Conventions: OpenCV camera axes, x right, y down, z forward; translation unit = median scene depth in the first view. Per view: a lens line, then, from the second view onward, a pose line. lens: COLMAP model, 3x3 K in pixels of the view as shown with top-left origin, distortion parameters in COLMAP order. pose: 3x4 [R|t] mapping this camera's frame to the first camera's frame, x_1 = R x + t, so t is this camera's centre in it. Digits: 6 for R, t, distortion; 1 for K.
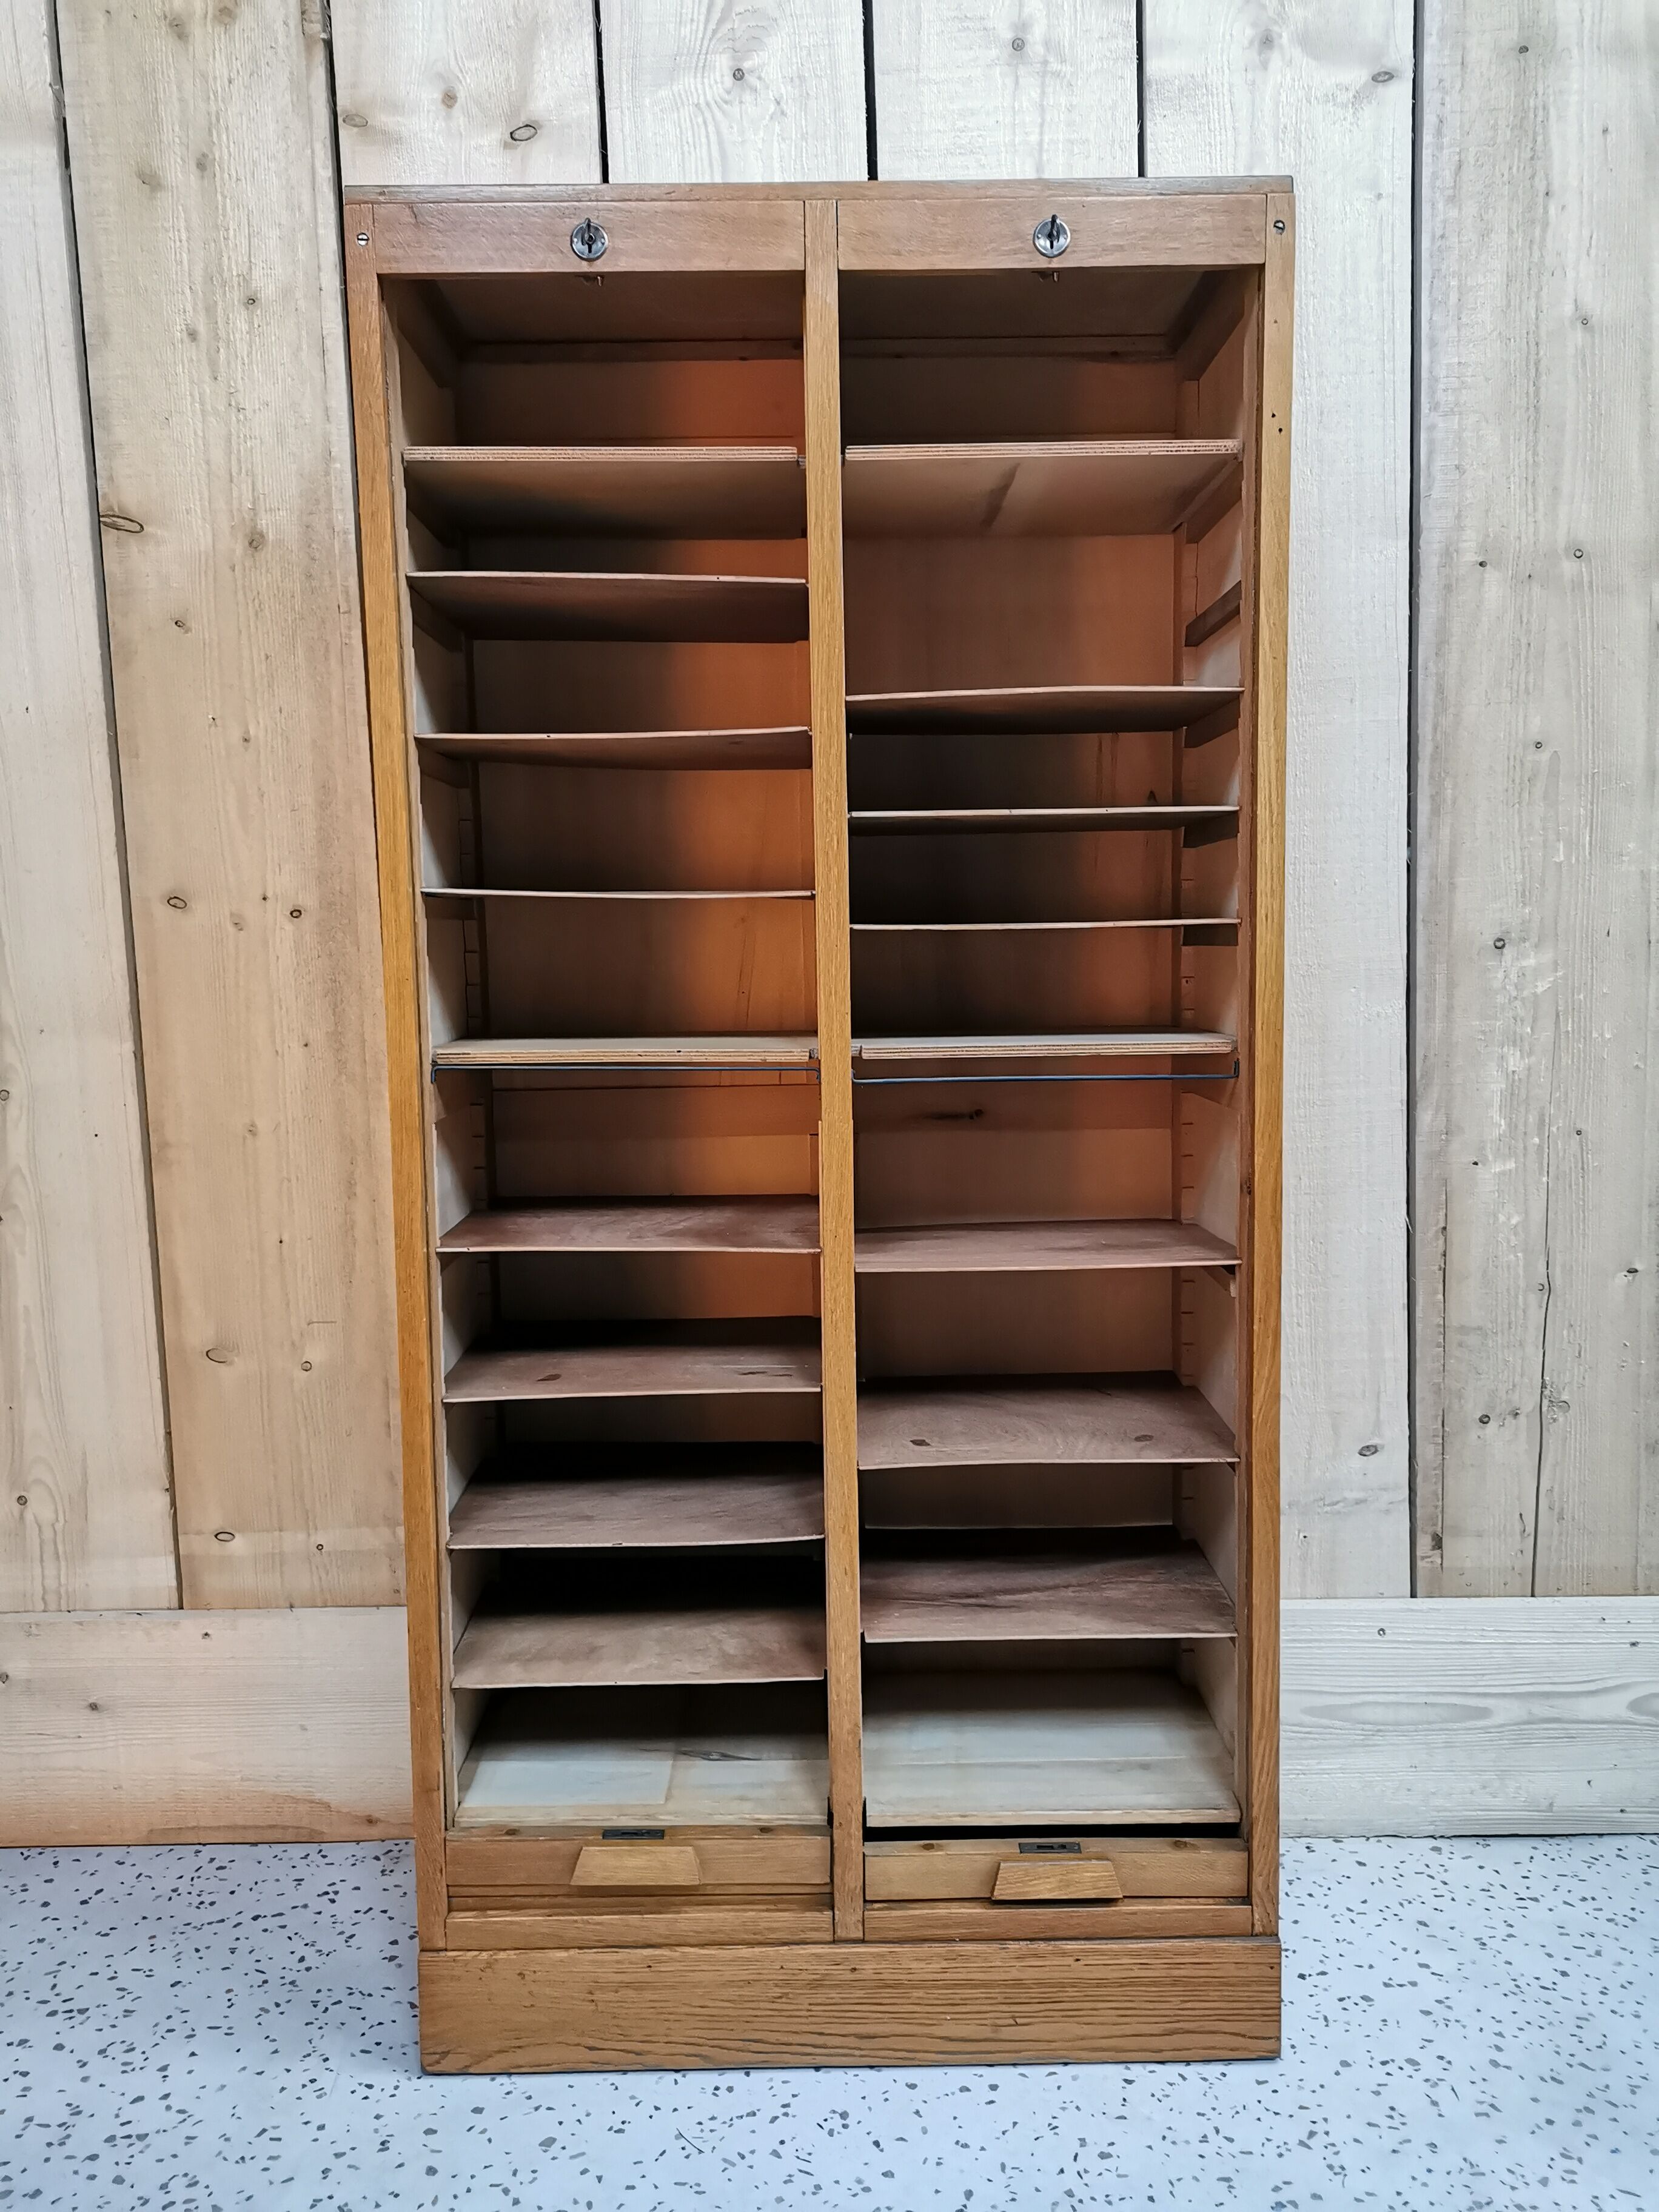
lens RADIAL K [[1721.3, 0, 822.4], [0, 1721.3, 1109.0], [0, 0, 1]] dist [0.007585, 0.012185]
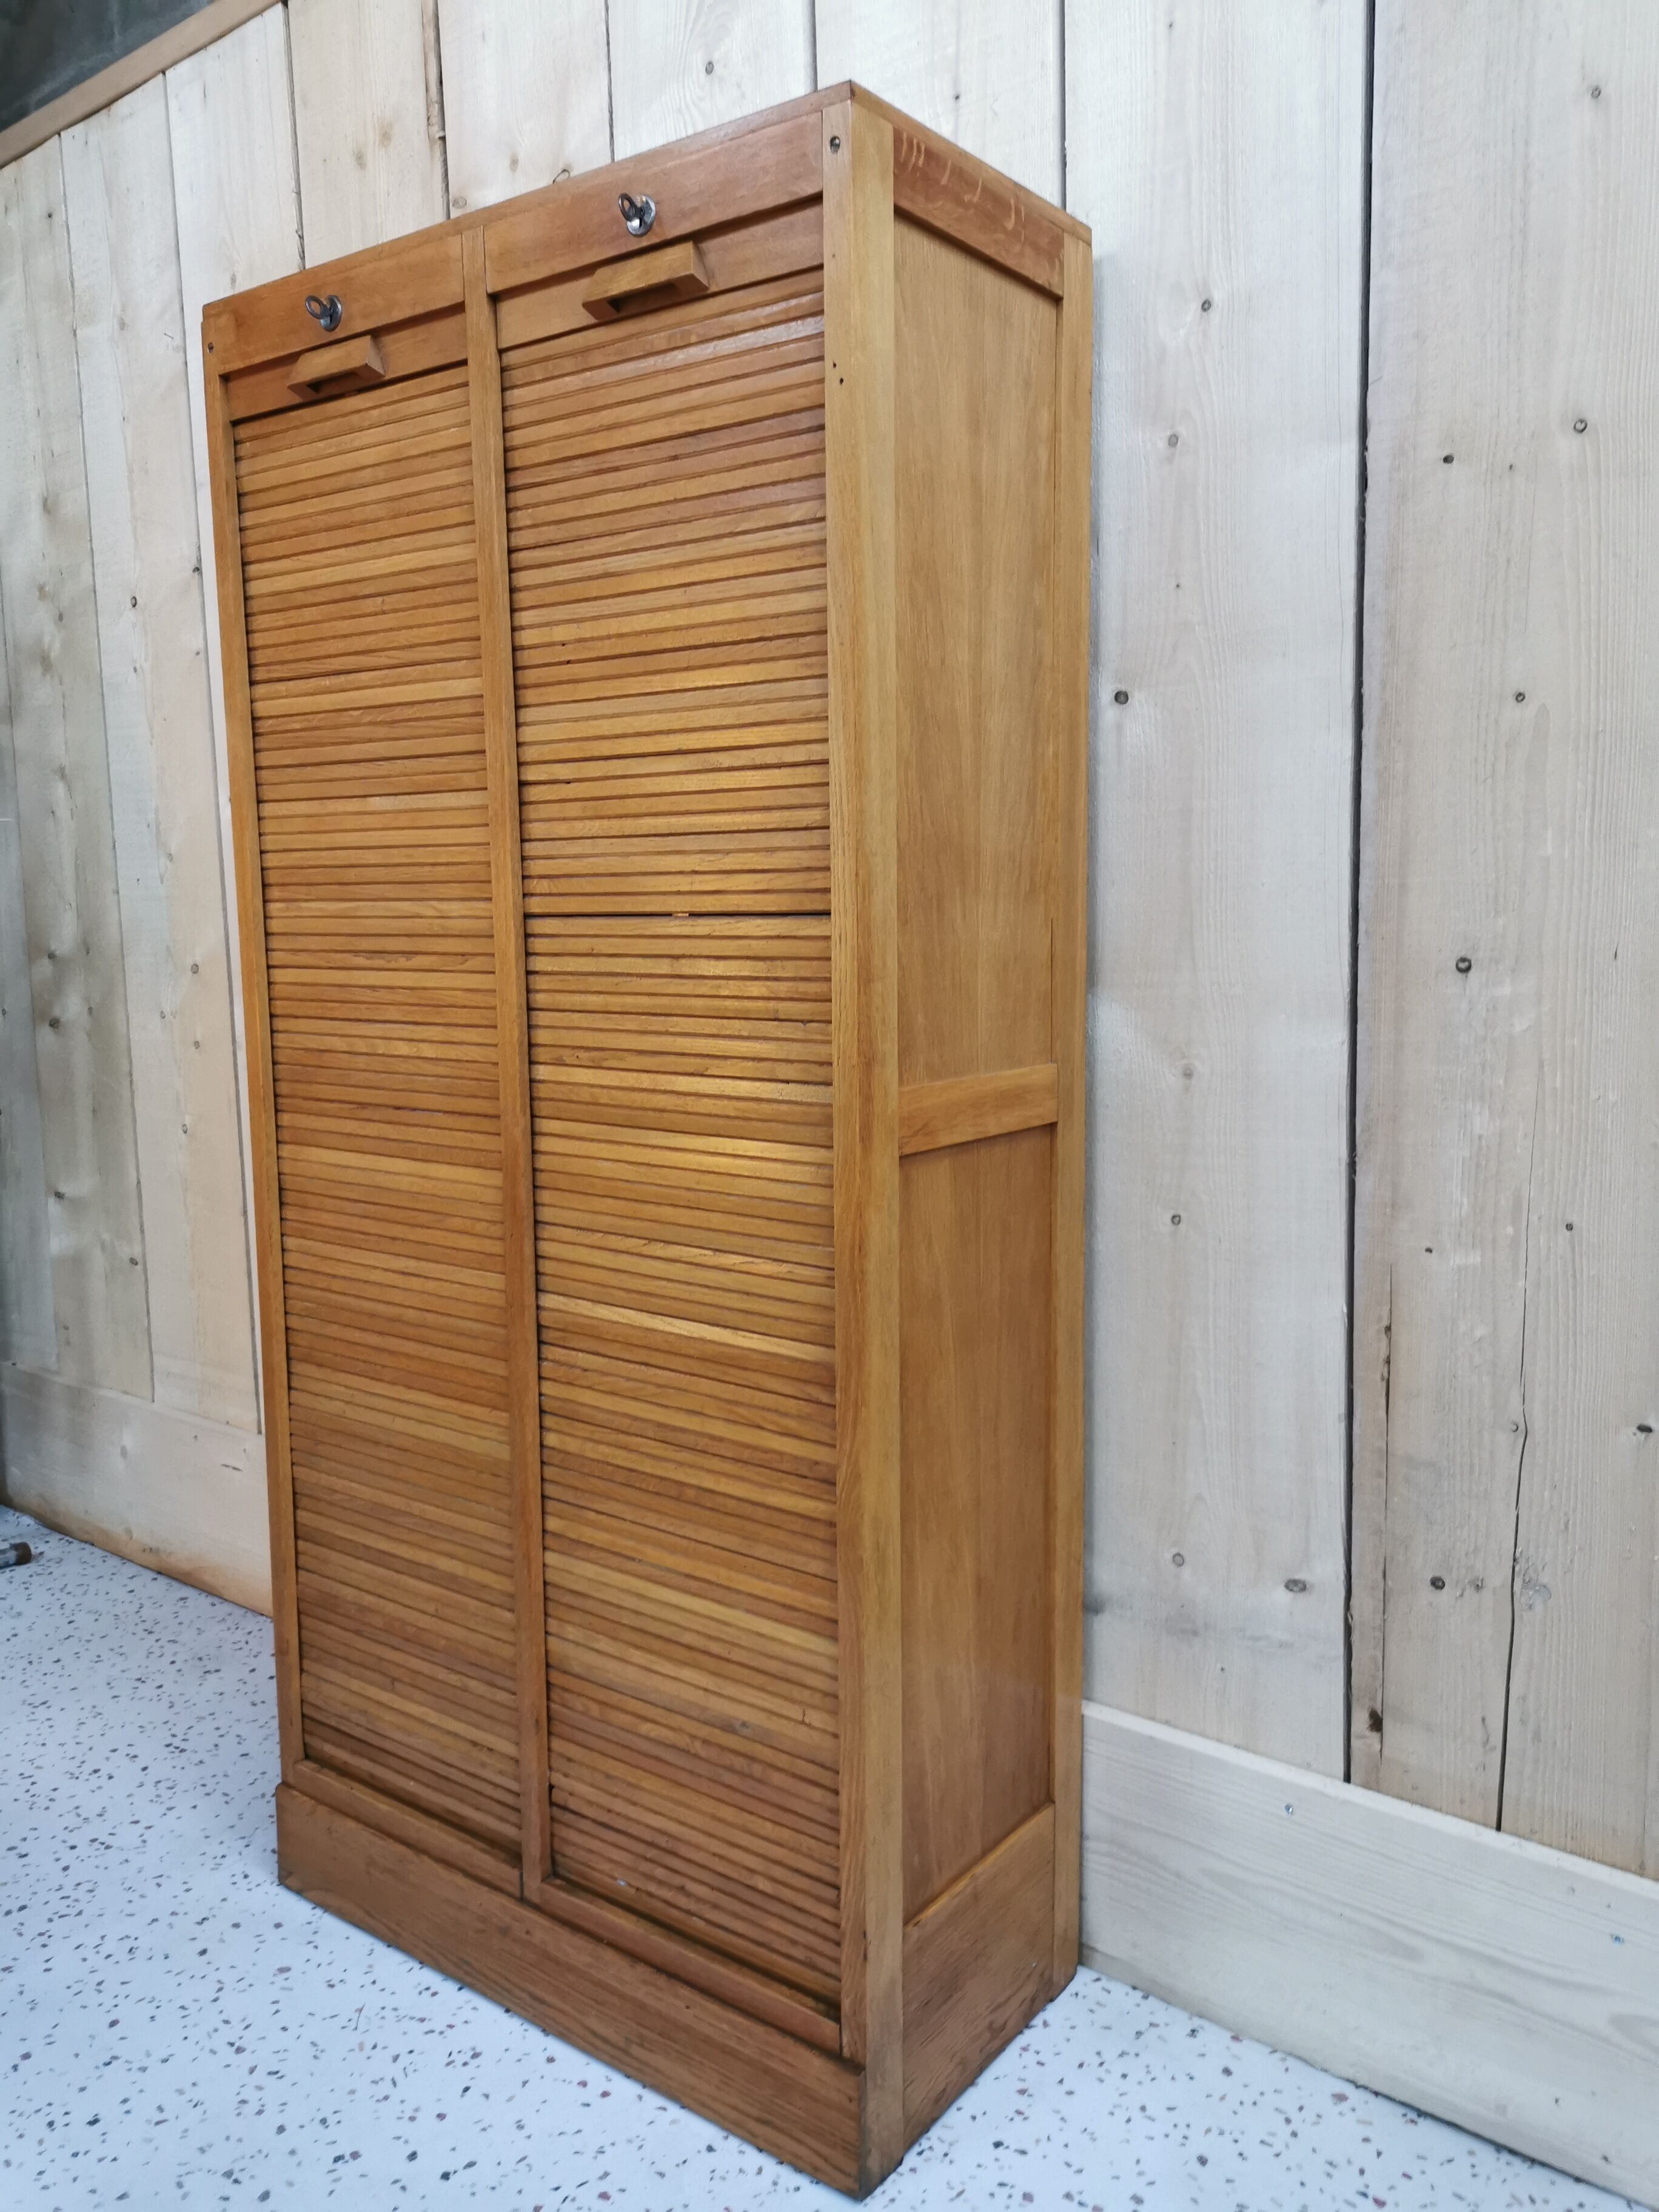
lens RADIAL K [[1721.3, 0, 822.4], [0, 1721.3, 1109.0], [0, 0, 1]] dist [0.007585, 0.012185]
pose [[0.796462, 0.083816, -0.598852, 0.623142], [-0.062767, 0.996457, 0.055986, -0.057527], [0.601423, -0.007002, 0.798900, 0.228186]]
